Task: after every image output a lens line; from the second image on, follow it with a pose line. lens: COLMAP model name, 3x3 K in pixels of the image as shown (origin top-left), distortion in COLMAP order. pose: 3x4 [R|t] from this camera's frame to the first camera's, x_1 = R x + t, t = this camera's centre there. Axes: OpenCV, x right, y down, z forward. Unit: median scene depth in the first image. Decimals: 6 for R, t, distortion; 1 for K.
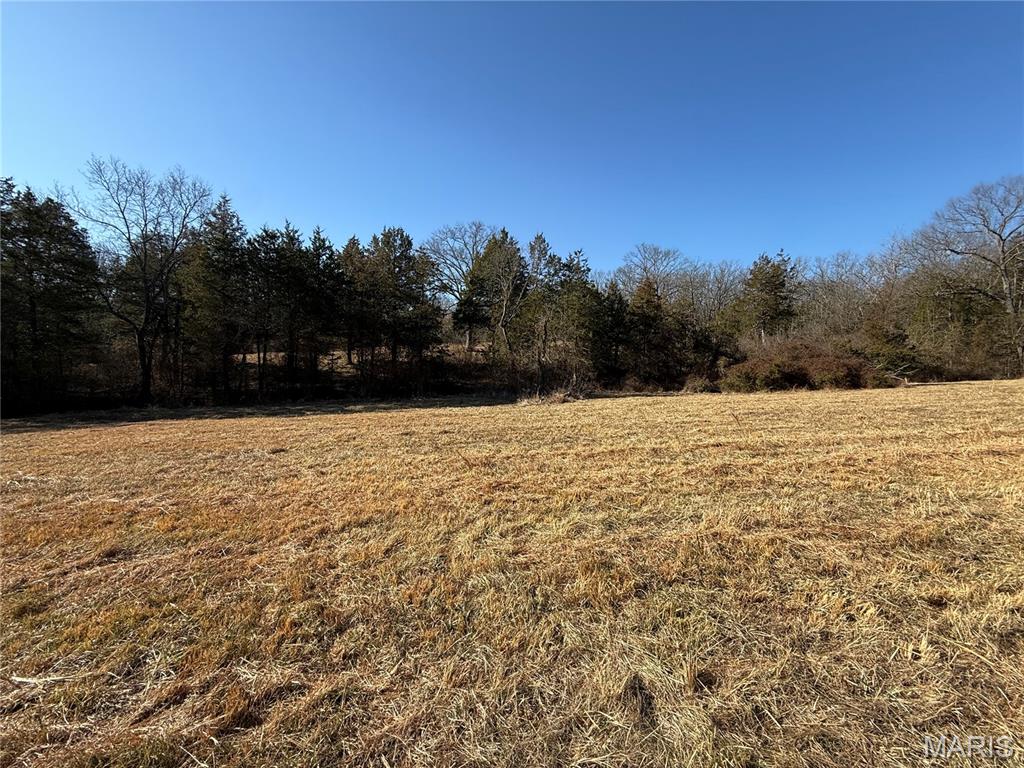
lens RADIAL K [[402.6, 0, 521.0], [0, 402.6, 386.9], [0, 0, 1]] dist [-0.009109, 0.000332]
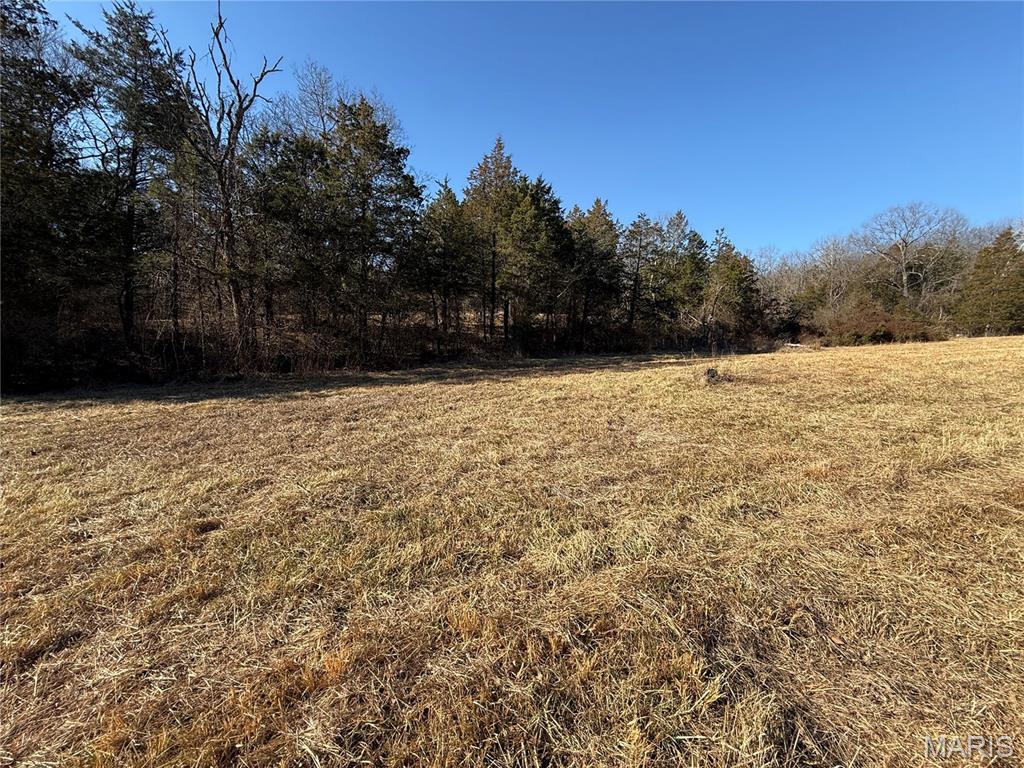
lens RADIAL K [[402.6, 0, 502.3], [0, 402.6, 387.8], [0, 0, 1]] dist [-0.009109, 0.000332]
pose [[0.943689, -0.033746, 0.329108, -0.827089], [0.014932, 0.998115, 0.059529, 0.046116], [-0.330496, -0.051262, 0.942414, 0.086111]]
